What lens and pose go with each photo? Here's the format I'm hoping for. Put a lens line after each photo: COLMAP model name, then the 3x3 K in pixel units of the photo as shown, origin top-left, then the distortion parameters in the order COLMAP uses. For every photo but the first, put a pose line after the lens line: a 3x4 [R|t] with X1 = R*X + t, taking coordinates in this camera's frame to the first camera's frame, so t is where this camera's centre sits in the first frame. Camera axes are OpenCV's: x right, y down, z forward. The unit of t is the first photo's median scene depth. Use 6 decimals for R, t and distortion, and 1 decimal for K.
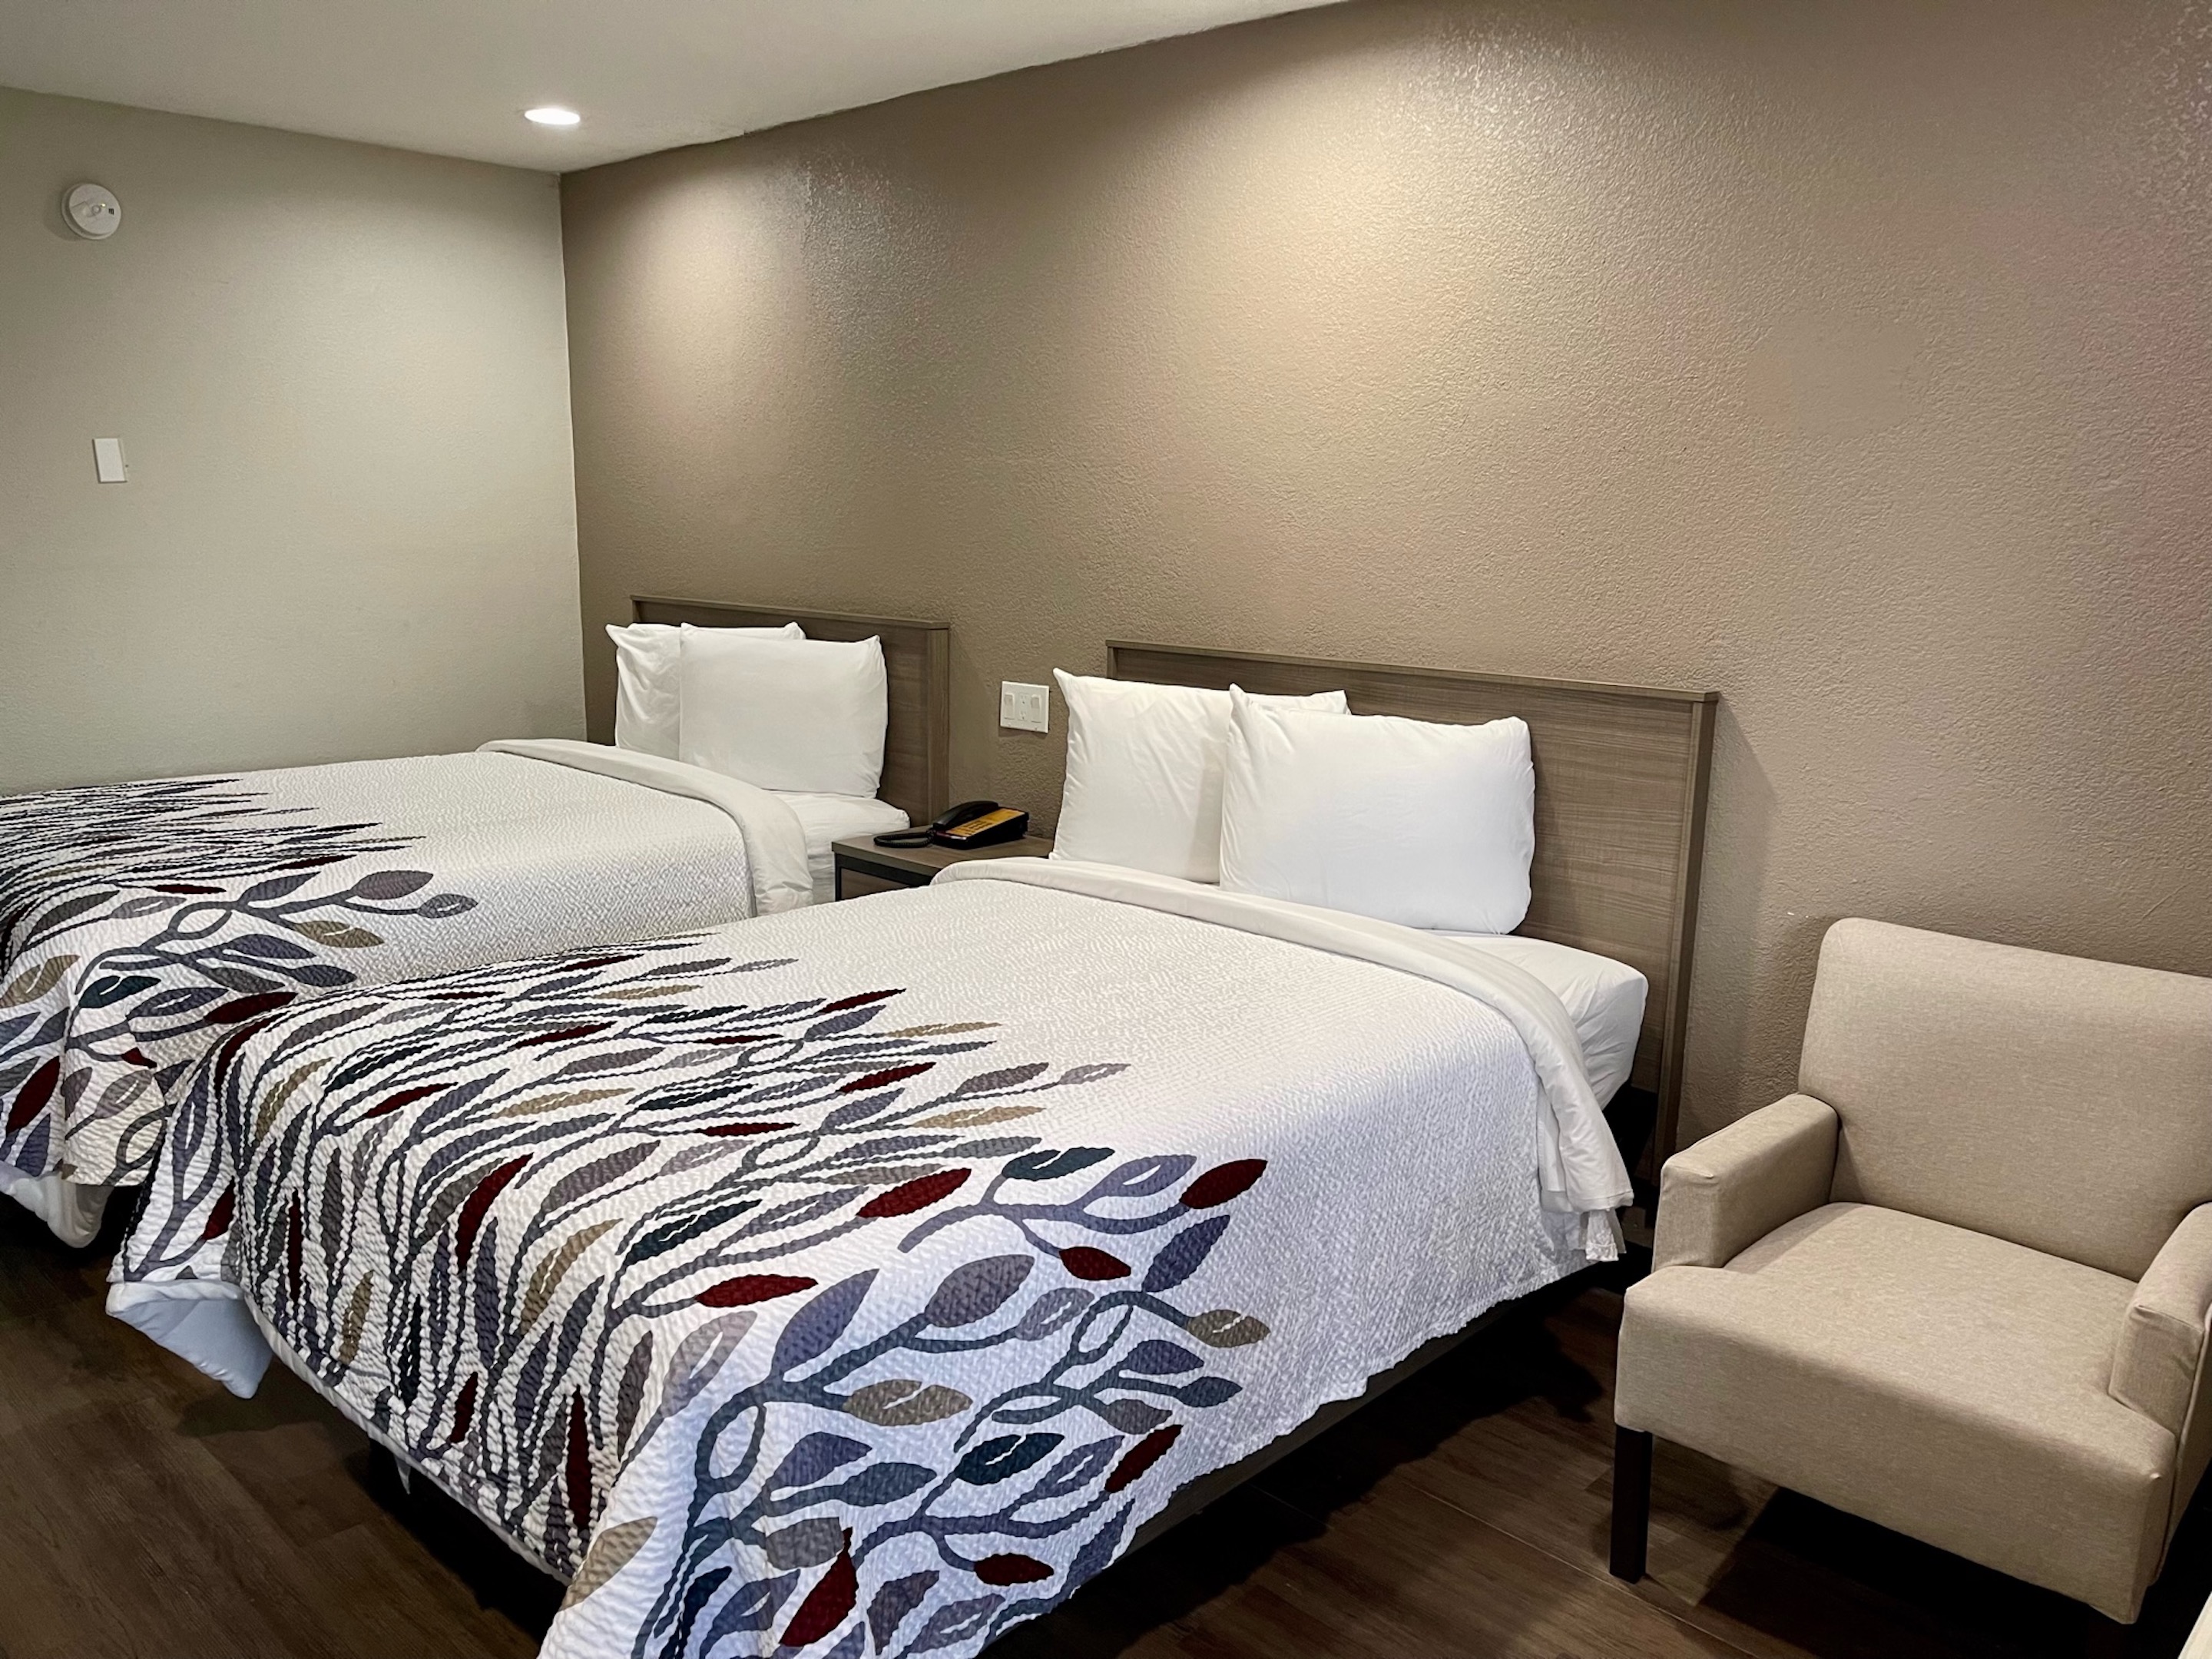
lens RADIAL K [[1660.4, 0, 1101.3], [0, 1660.4, 844.3], [0, 0, 1]] dist [0.060761, -0.080584]
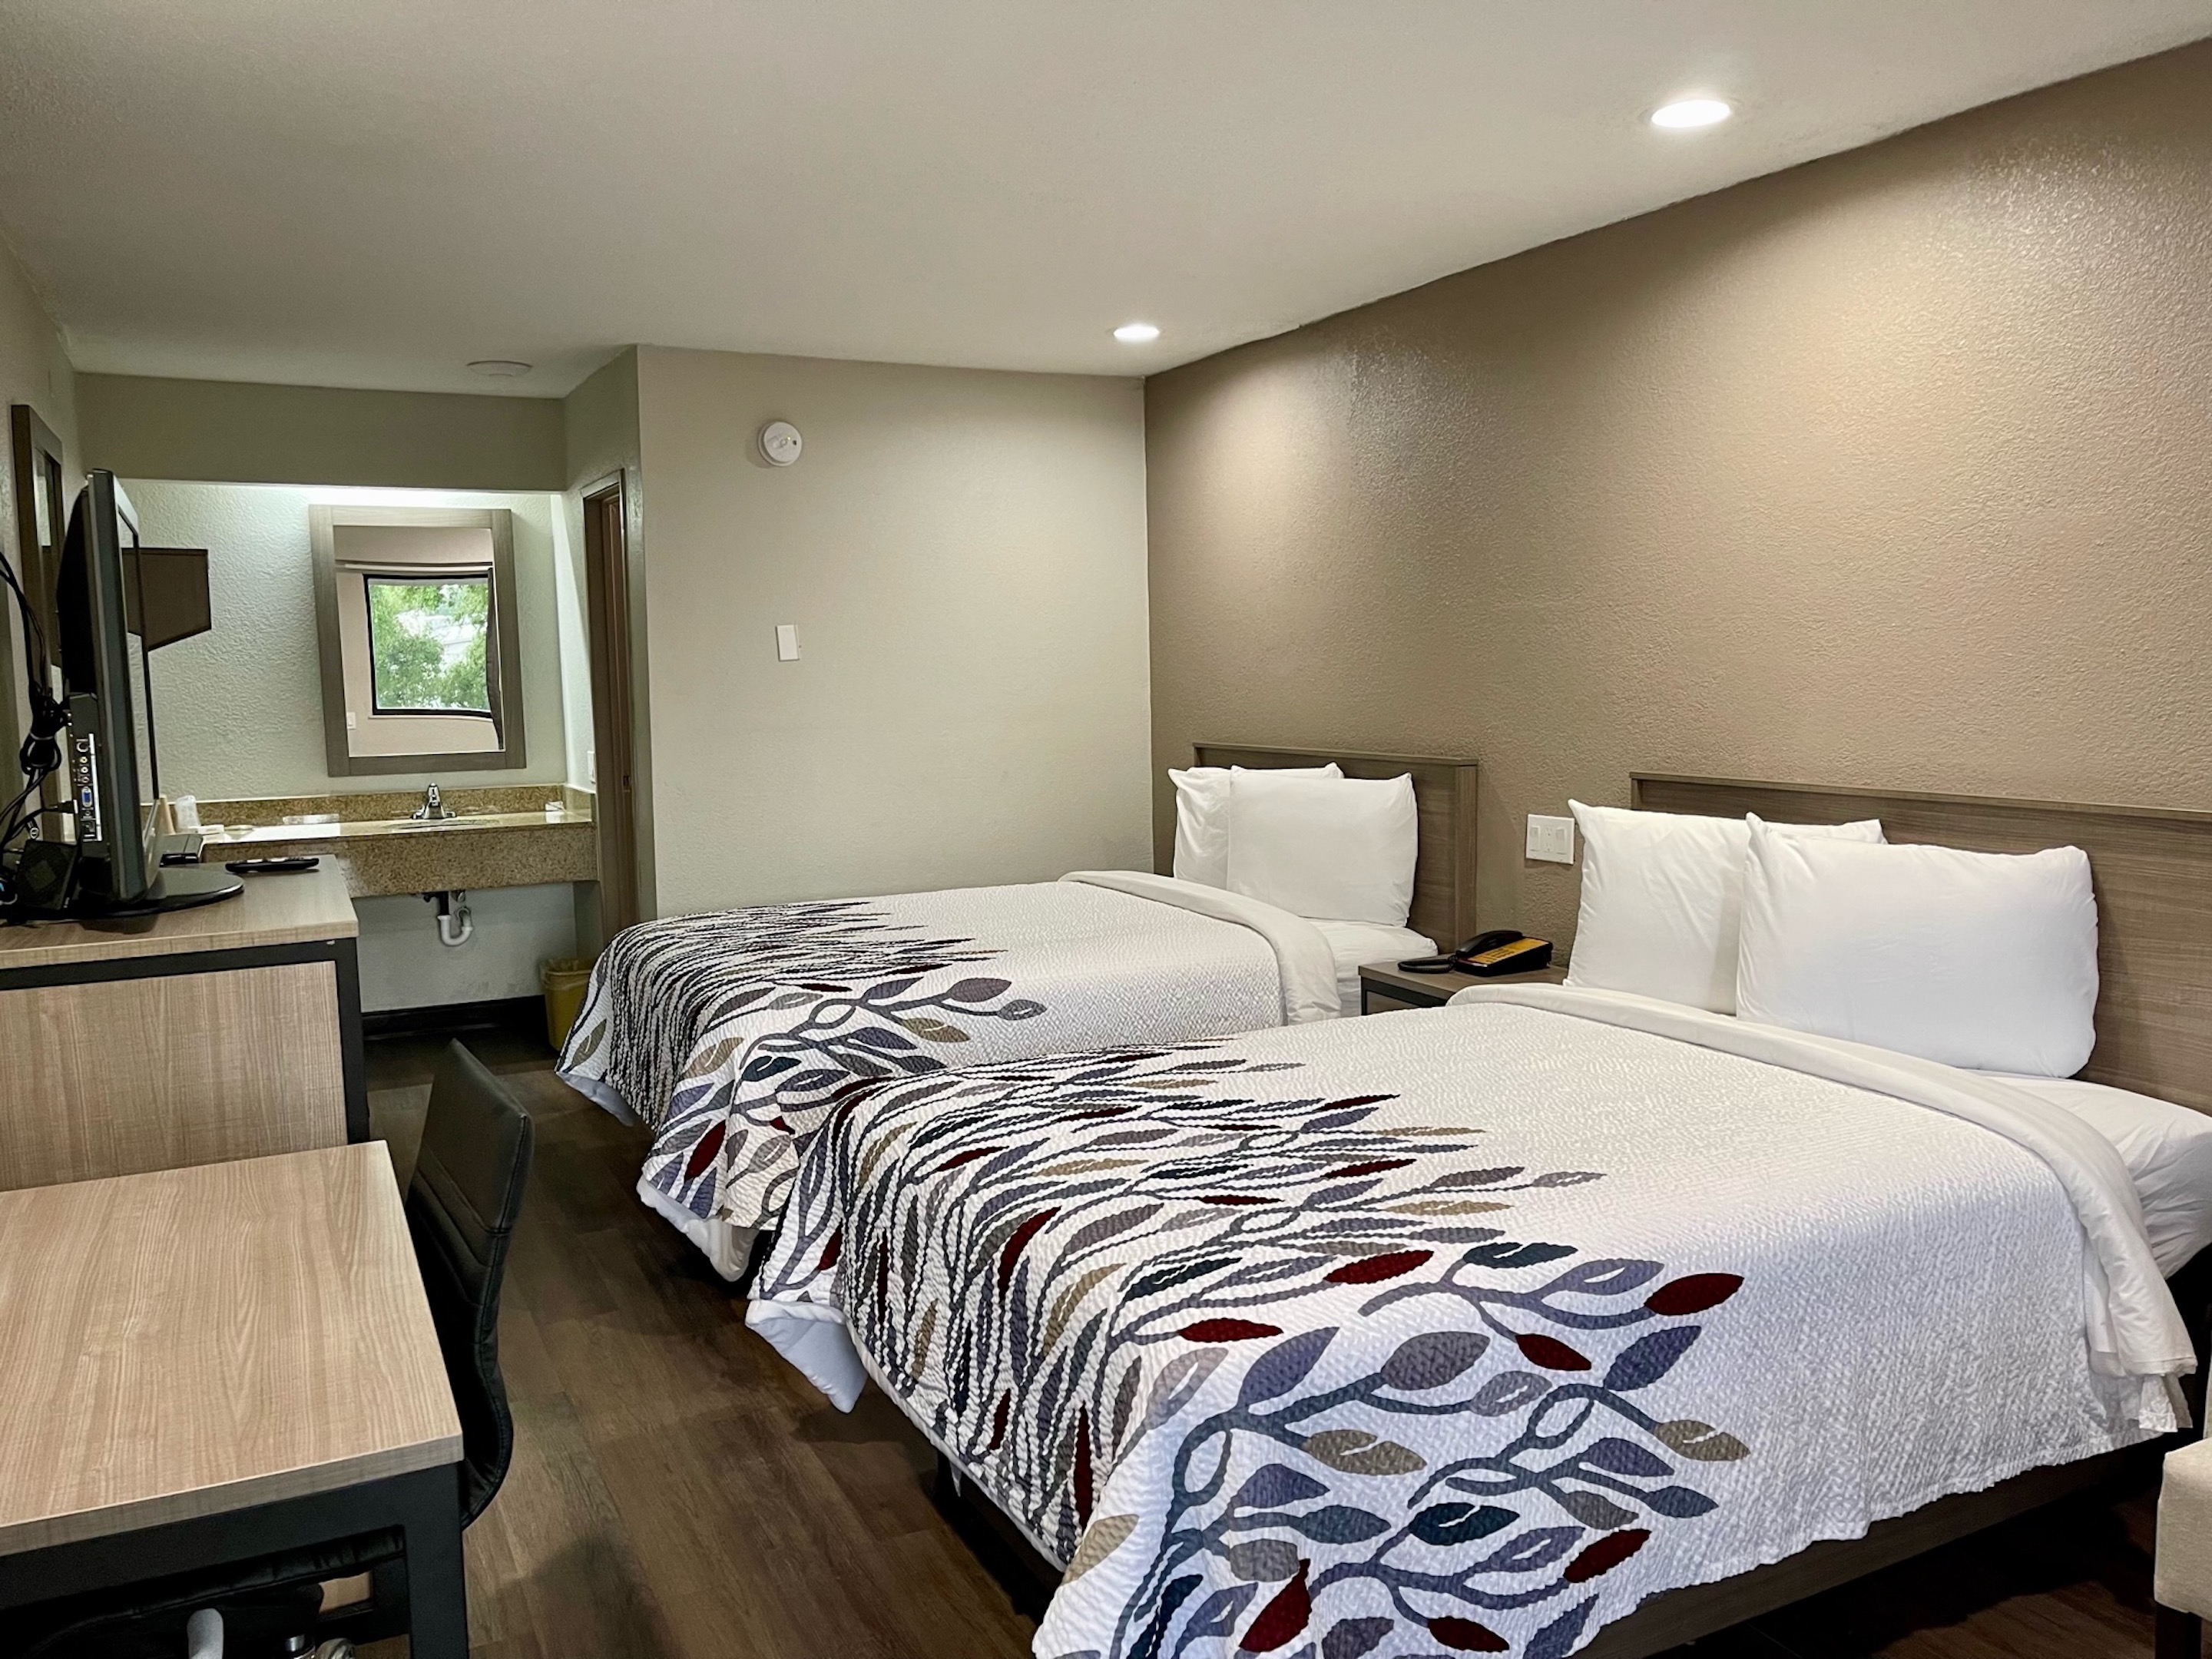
lens RADIAL K [[1660.4, 0, 1118.7], [0, 1660.4, 835.2], [0, 0, 1]] dist [0.060761, -0.080584]
pose [[0.944034, -0.002649, -0.329838, 0.080965], [-0.027726, 0.995792, -0.087352, 0.023141], [0.328681, 0.091609, 0.939988, -0.109169]]
